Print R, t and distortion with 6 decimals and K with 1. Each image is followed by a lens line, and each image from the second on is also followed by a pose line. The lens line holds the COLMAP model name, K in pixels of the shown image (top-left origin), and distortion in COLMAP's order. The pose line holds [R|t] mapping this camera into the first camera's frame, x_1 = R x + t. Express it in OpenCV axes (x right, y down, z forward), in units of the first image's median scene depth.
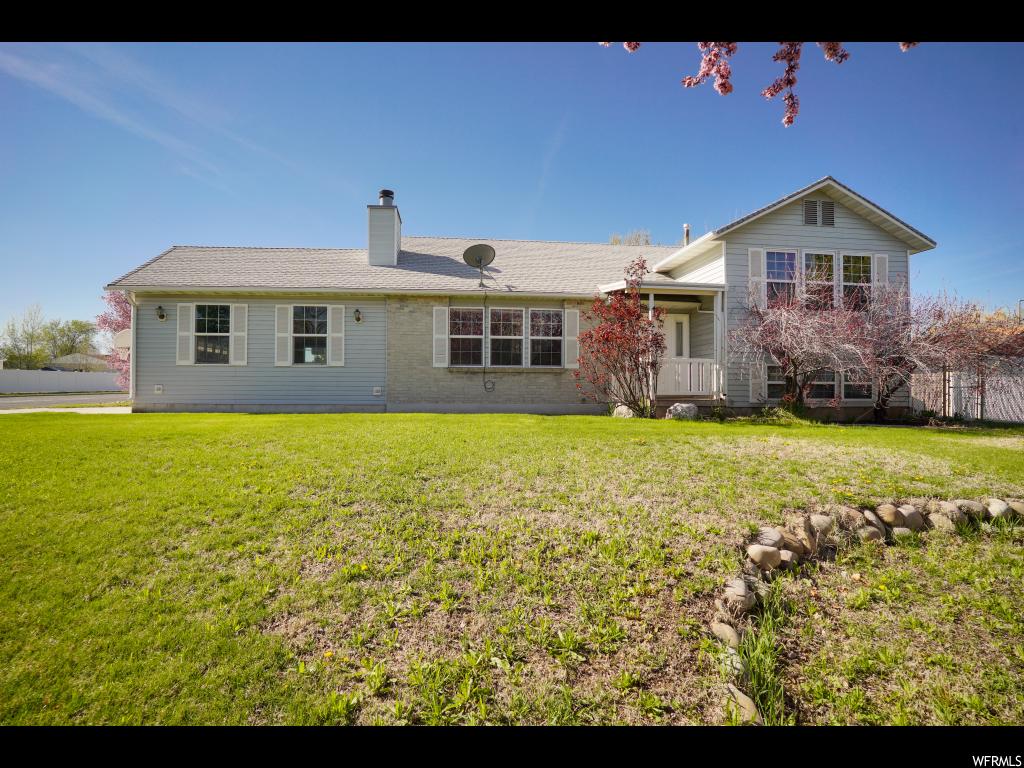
lens RADIAL K [[538.9, 0, 505.5], [0, 538.9, 381.3], [0, 0, 1]] dist [-0.073861, 0.042362]
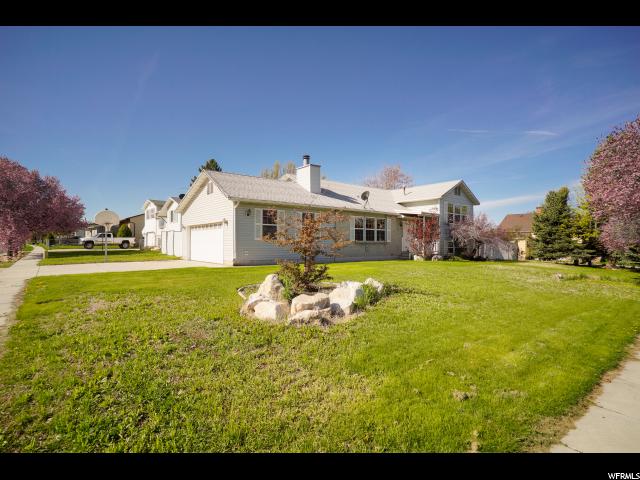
lens RADIAL K [[336.8, 0, 315.9], [0, 336.8, 238.3], [0, 0, 1]] dist [-0.073861, 0.042362]
pose [[0.829157, 0.005280, 0.558990, -1.071785], [0.010056, 0.999653, -0.024359, -0.005658], [-0.558925, 0.025819, 0.828816, -0.131904]]
